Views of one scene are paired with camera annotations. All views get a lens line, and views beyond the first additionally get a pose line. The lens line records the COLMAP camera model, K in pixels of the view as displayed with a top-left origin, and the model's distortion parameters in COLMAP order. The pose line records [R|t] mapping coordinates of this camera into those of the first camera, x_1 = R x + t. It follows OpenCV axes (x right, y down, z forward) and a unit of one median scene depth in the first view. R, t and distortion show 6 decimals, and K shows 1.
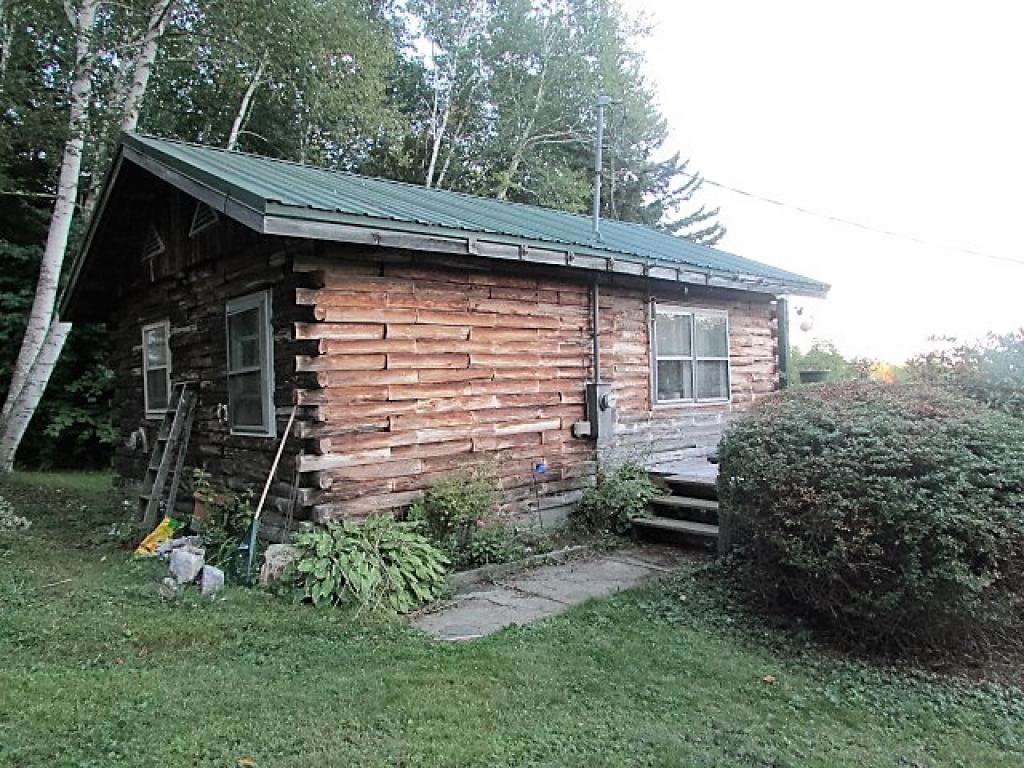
lens RADIAL K [[724.4, 0, 512.0], [0, 724.4, 384.0], [0, 0, 1]] dist [-0.054802, 0.048459]
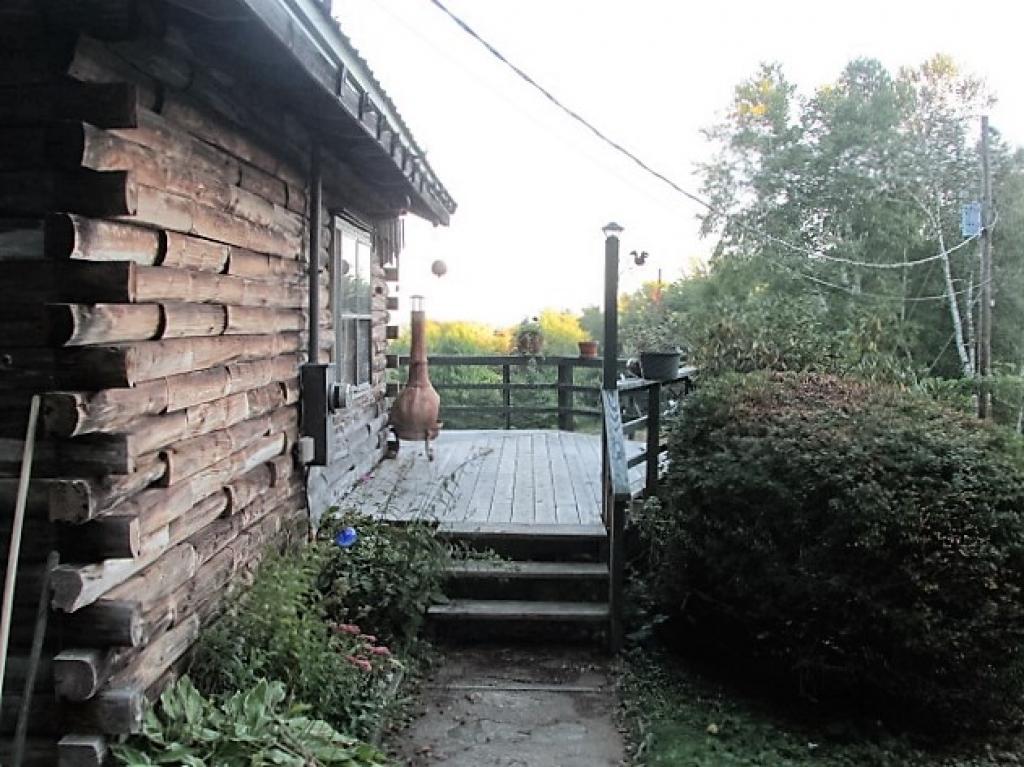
lens RADIAL K [[1218.5, 0, 512.0], [0, 1218.5, 383.5], [0, 0, 1]] dist [-0.018700, -0.016913]
pose [[0.670847, -0.004504, 0.741582, -0.543839], [-0.030347, 0.998977, 0.033520, -0.024001], [-0.740975, -0.044992, 0.670024, 0.364408]]
